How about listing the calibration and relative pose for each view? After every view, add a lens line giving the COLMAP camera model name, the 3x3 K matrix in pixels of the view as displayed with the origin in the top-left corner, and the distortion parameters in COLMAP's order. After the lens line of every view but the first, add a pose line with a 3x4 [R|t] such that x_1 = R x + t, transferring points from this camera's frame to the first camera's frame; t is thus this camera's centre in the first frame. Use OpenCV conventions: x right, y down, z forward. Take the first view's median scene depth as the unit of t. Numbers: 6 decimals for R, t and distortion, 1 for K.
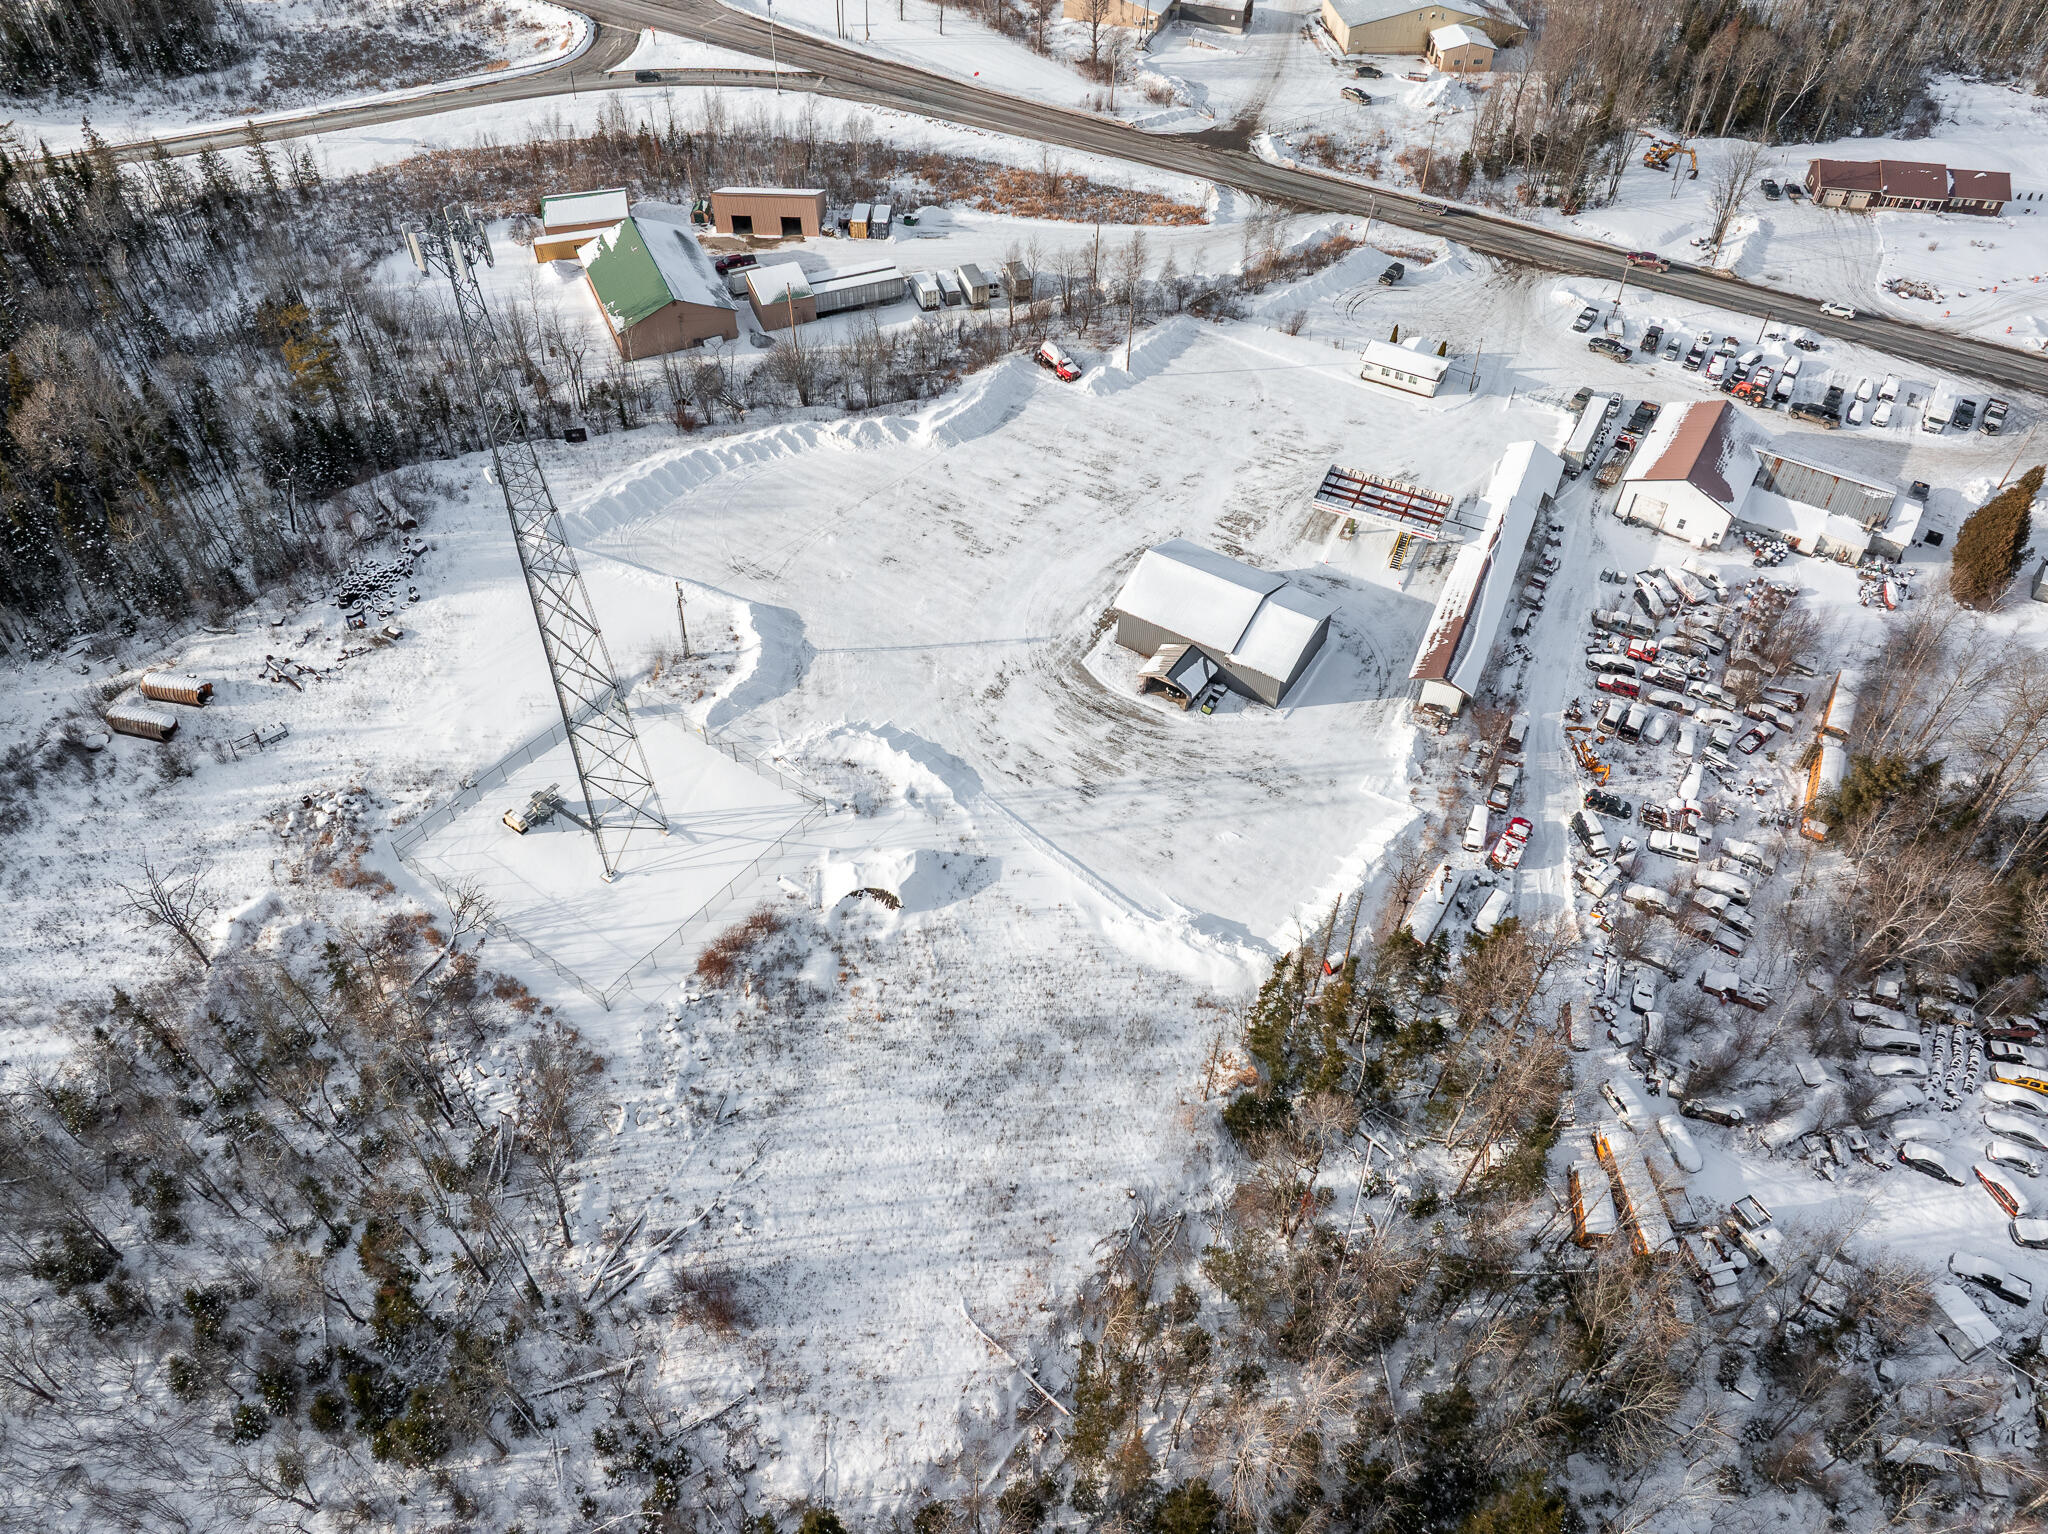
lens RADIAL K [[1451.9, 0, 1024.0], [0, 1451.9, 767.0], [0, 0, 1]] dist [-0.032335, 0.001324]
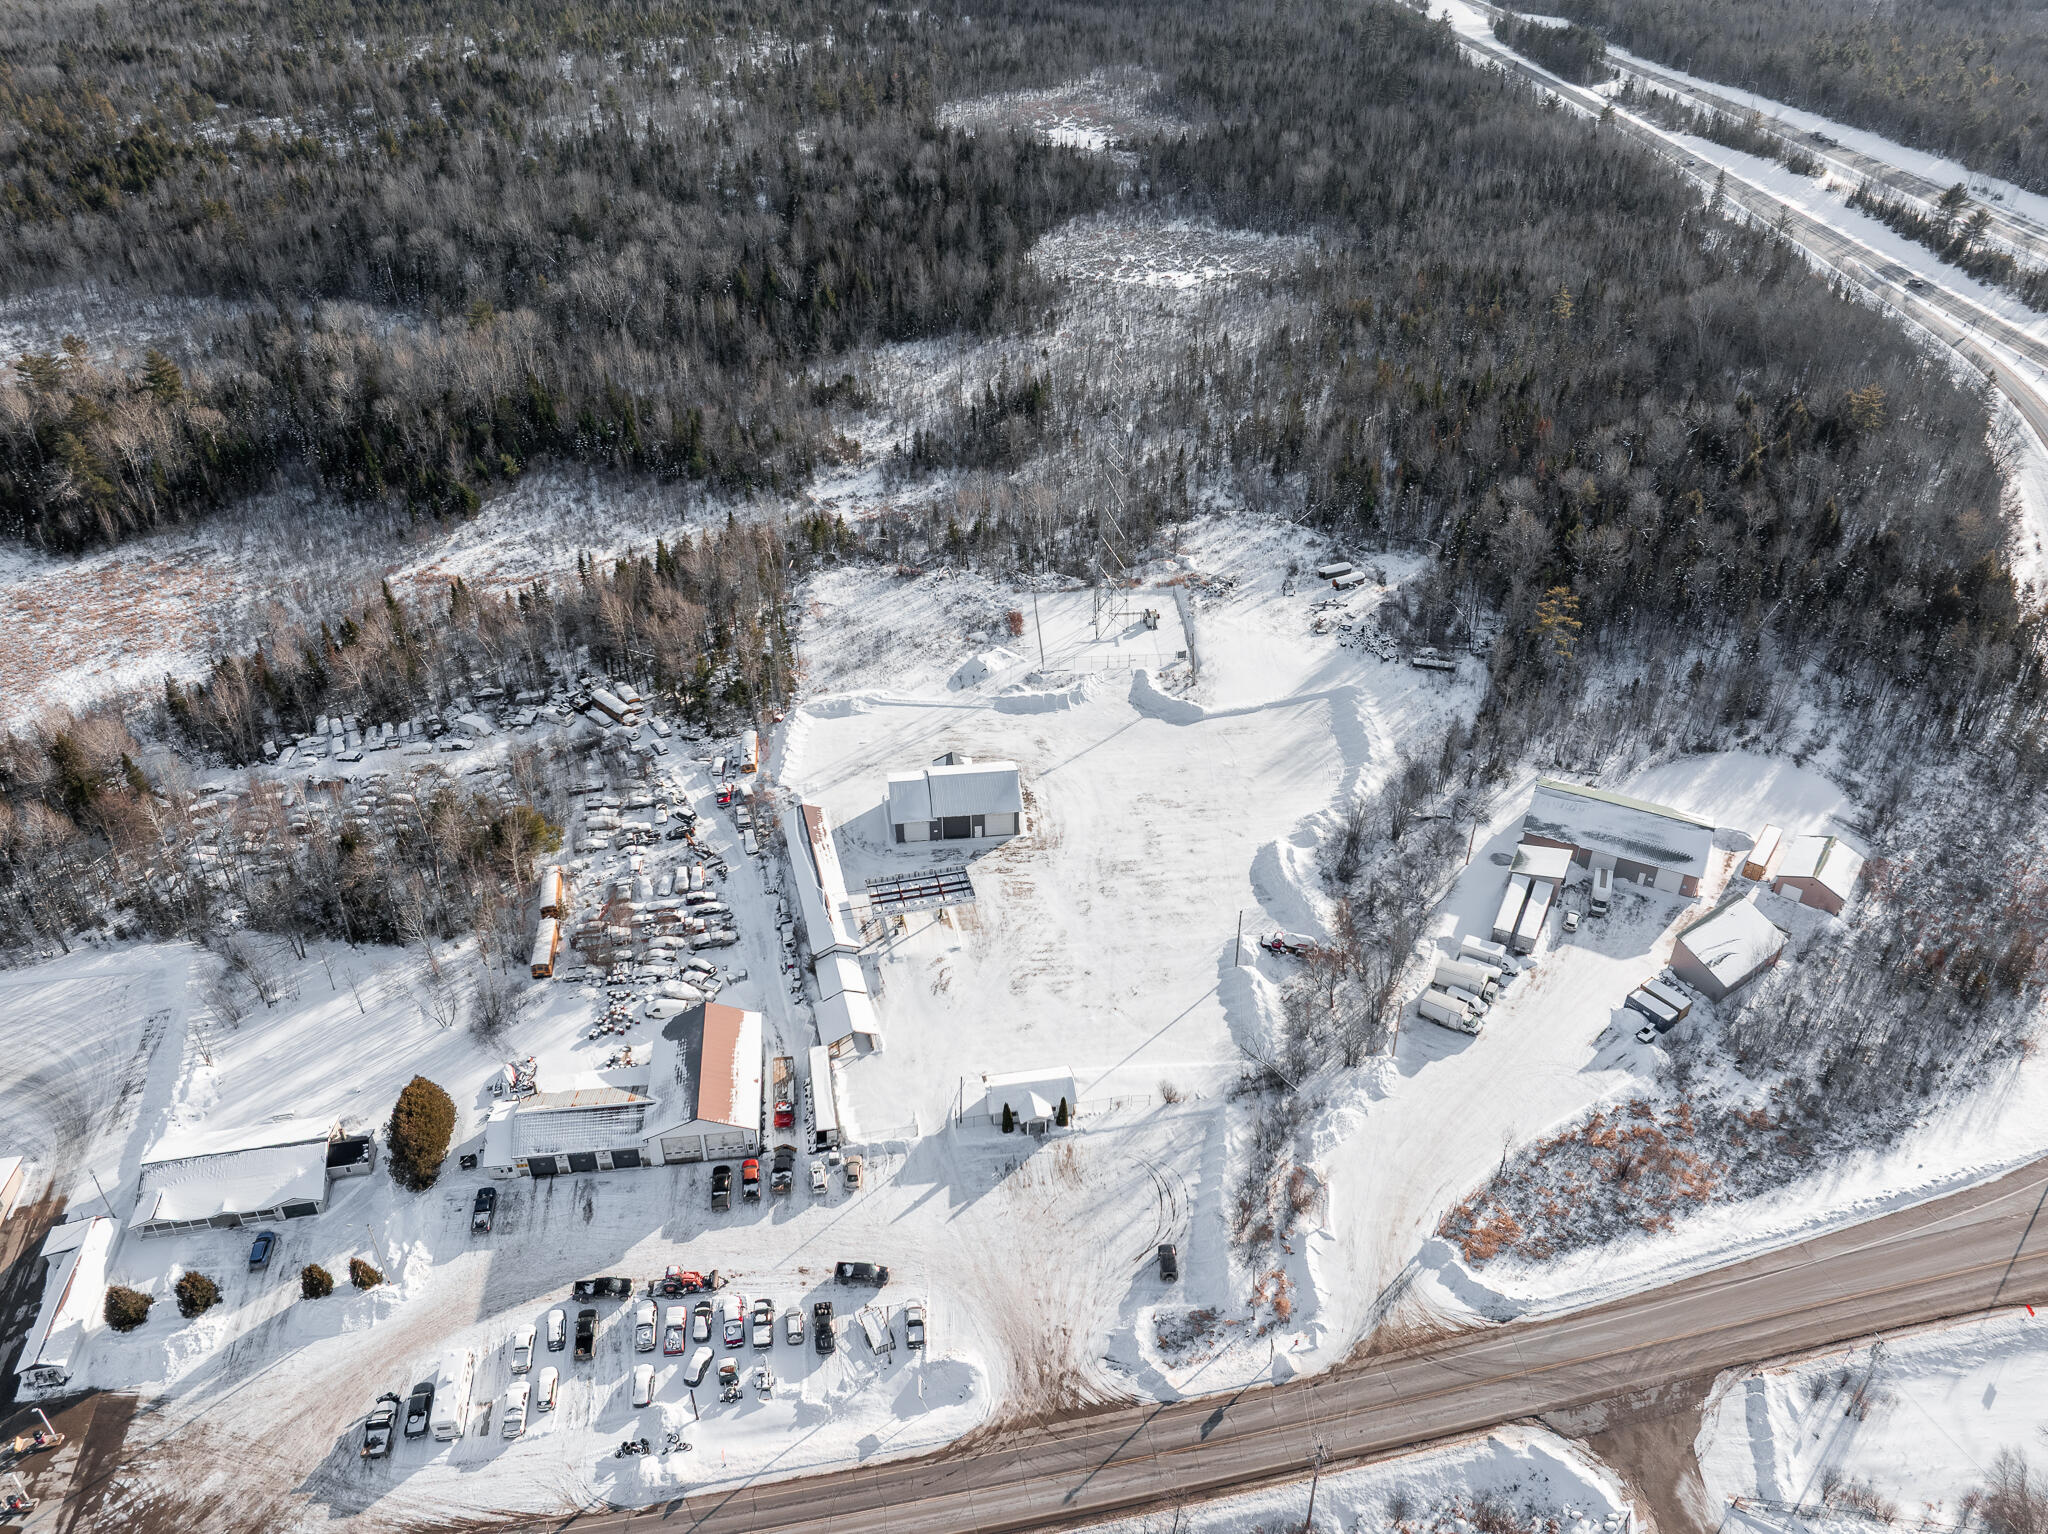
lens RADIAL K [[1451.9, 0, 1024.0], [0, 1451.9, 767.0], [0, 0, 1]] dist [-0.032335, 0.001324]
pose [[-0.769172, 0.350804, -0.534144, 0.727115], [-0.468111, 0.259702, 0.844646, -1.174535], [0.435024, 0.899717, -0.035541, 0.892259]]
